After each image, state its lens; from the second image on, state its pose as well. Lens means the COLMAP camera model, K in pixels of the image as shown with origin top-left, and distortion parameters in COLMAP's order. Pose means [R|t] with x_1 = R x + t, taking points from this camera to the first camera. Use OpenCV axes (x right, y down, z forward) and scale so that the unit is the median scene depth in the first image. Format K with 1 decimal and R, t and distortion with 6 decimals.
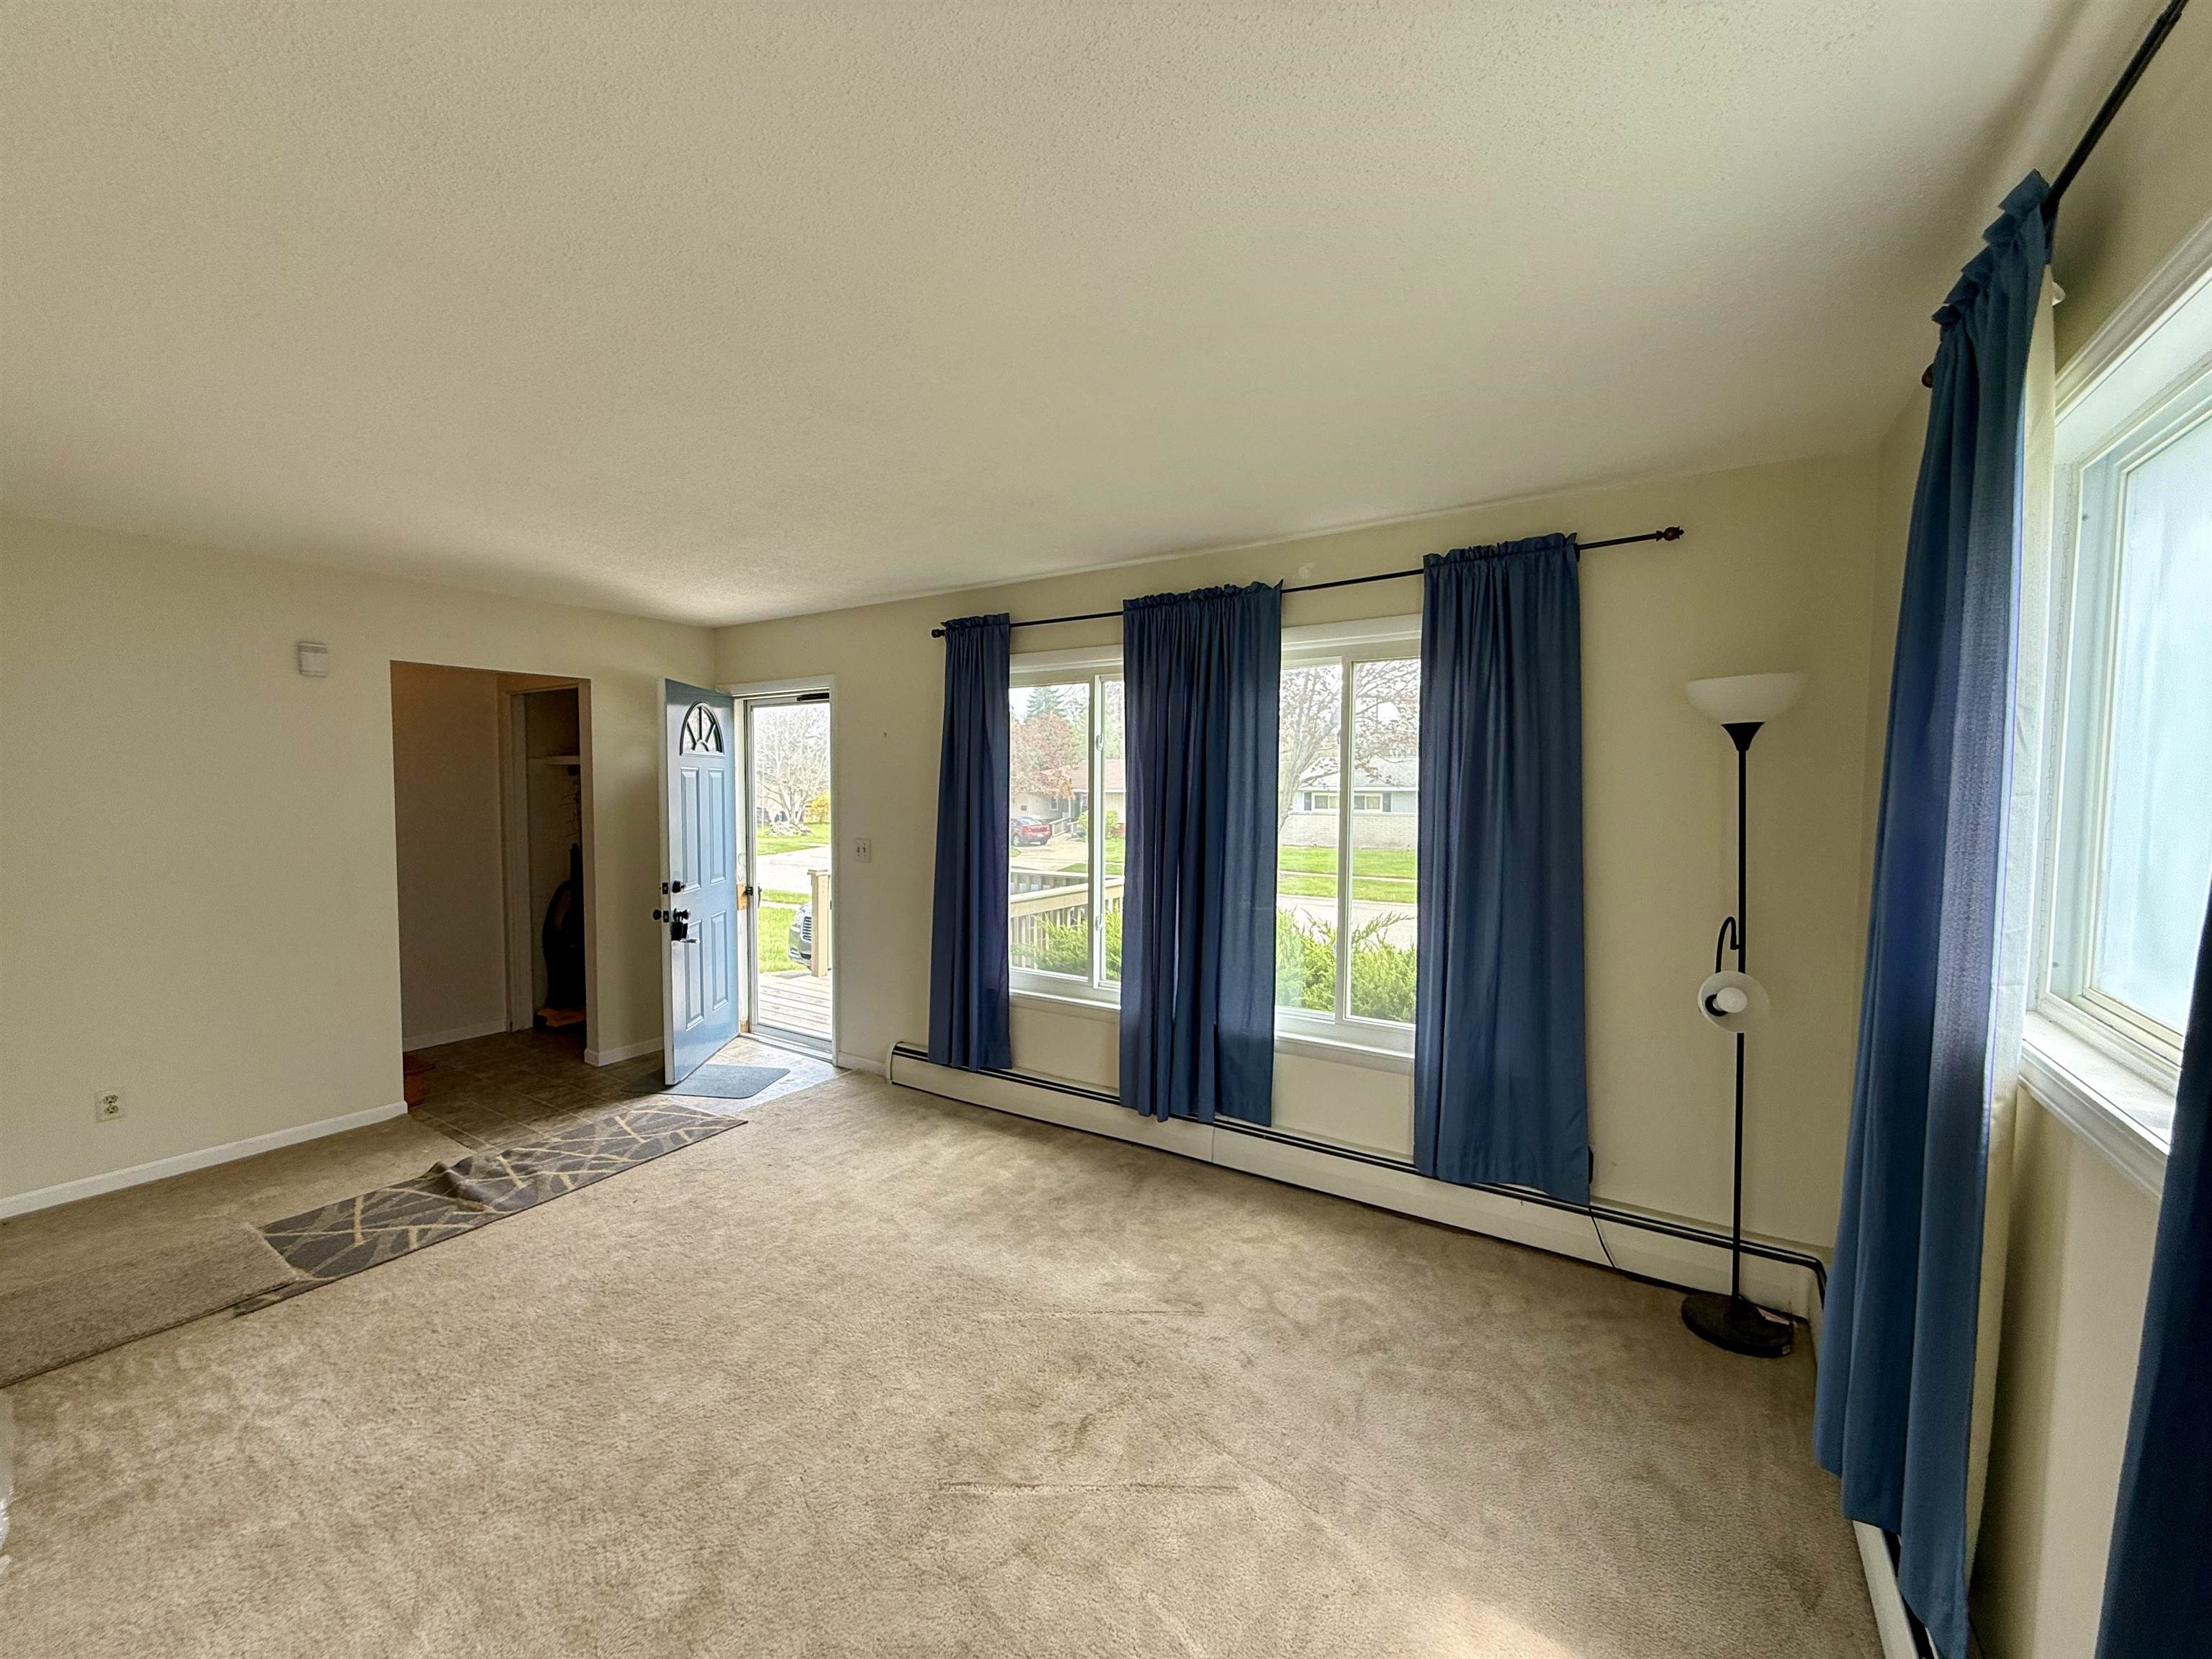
lens RADIAL K [[882.6, 0, 1084.4], [0, 882.6, 824.4], [0, 0, 1]] dist [-0.001080, 0.001182]
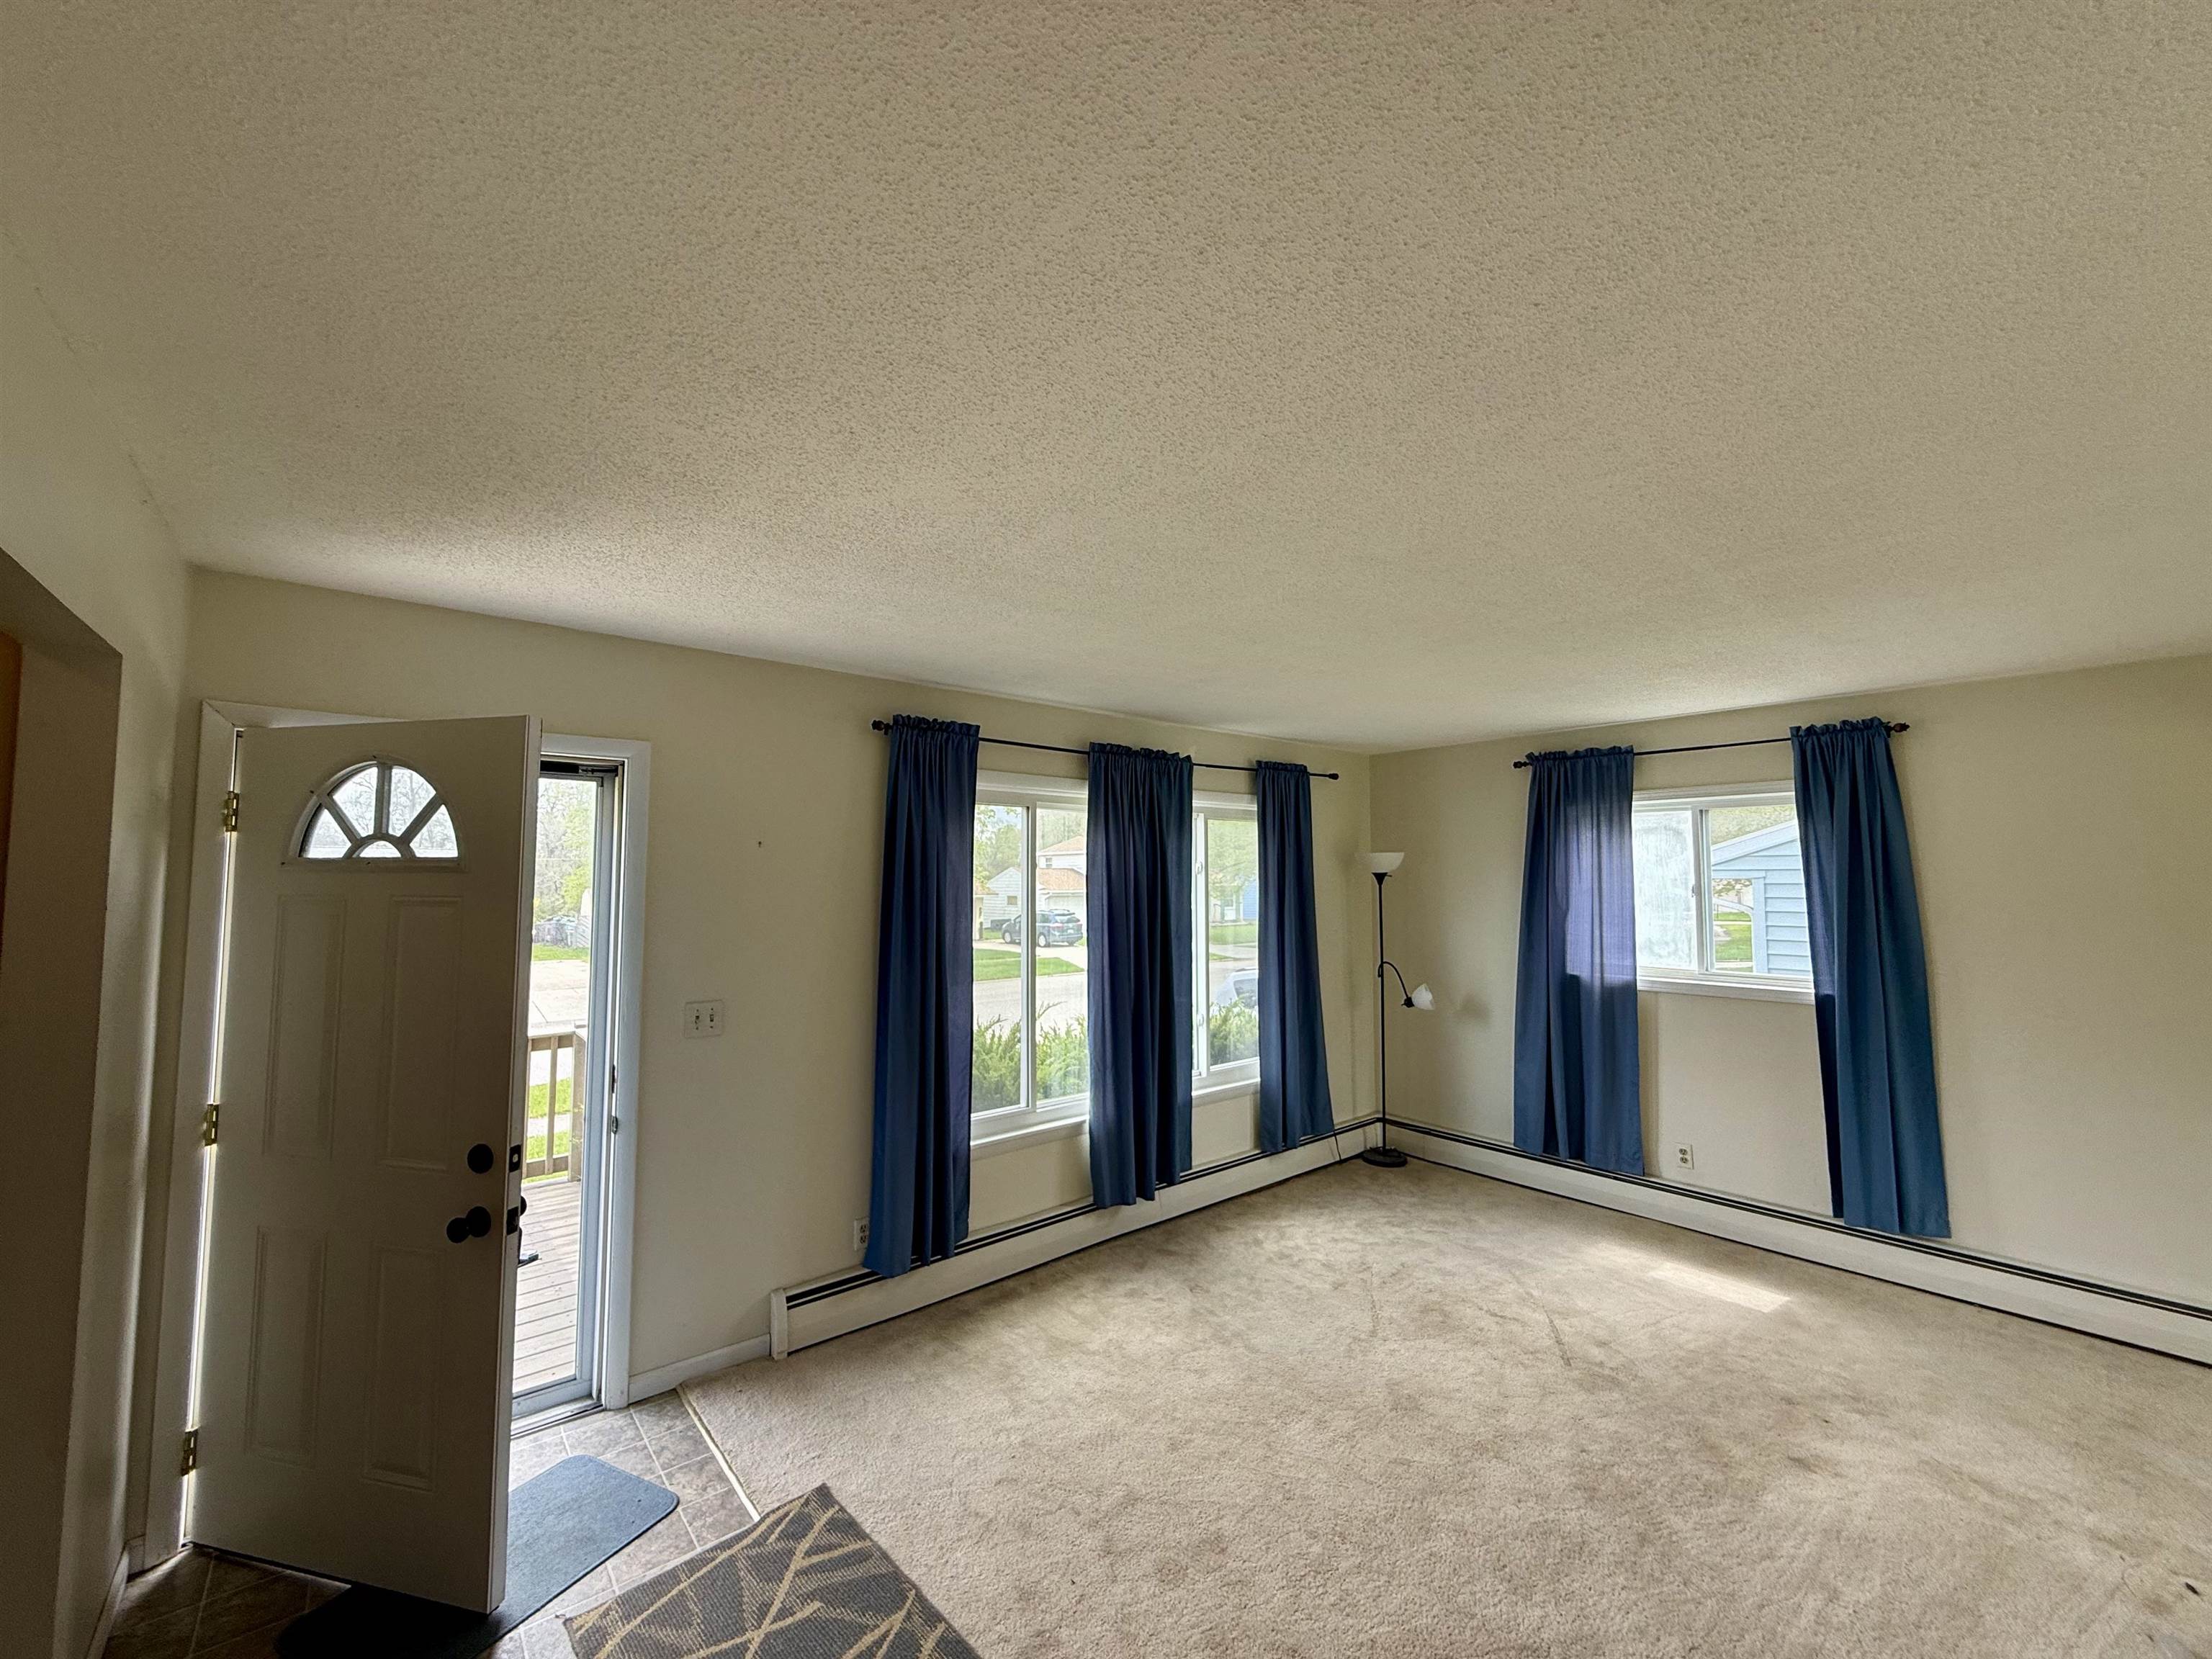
lens RADIAL K [[882.6, 0, 1082.8], [0, 882.6, 836.7], [0, 0, 1]] dist [-0.001080, 0.001182]
pose [[0.295630, 0.053395, 0.953809, -1.063889], [0.055739, 0.995772, -0.073020, -0.055339], [-0.953675, 0.074751, 0.291404, 0.718250]]
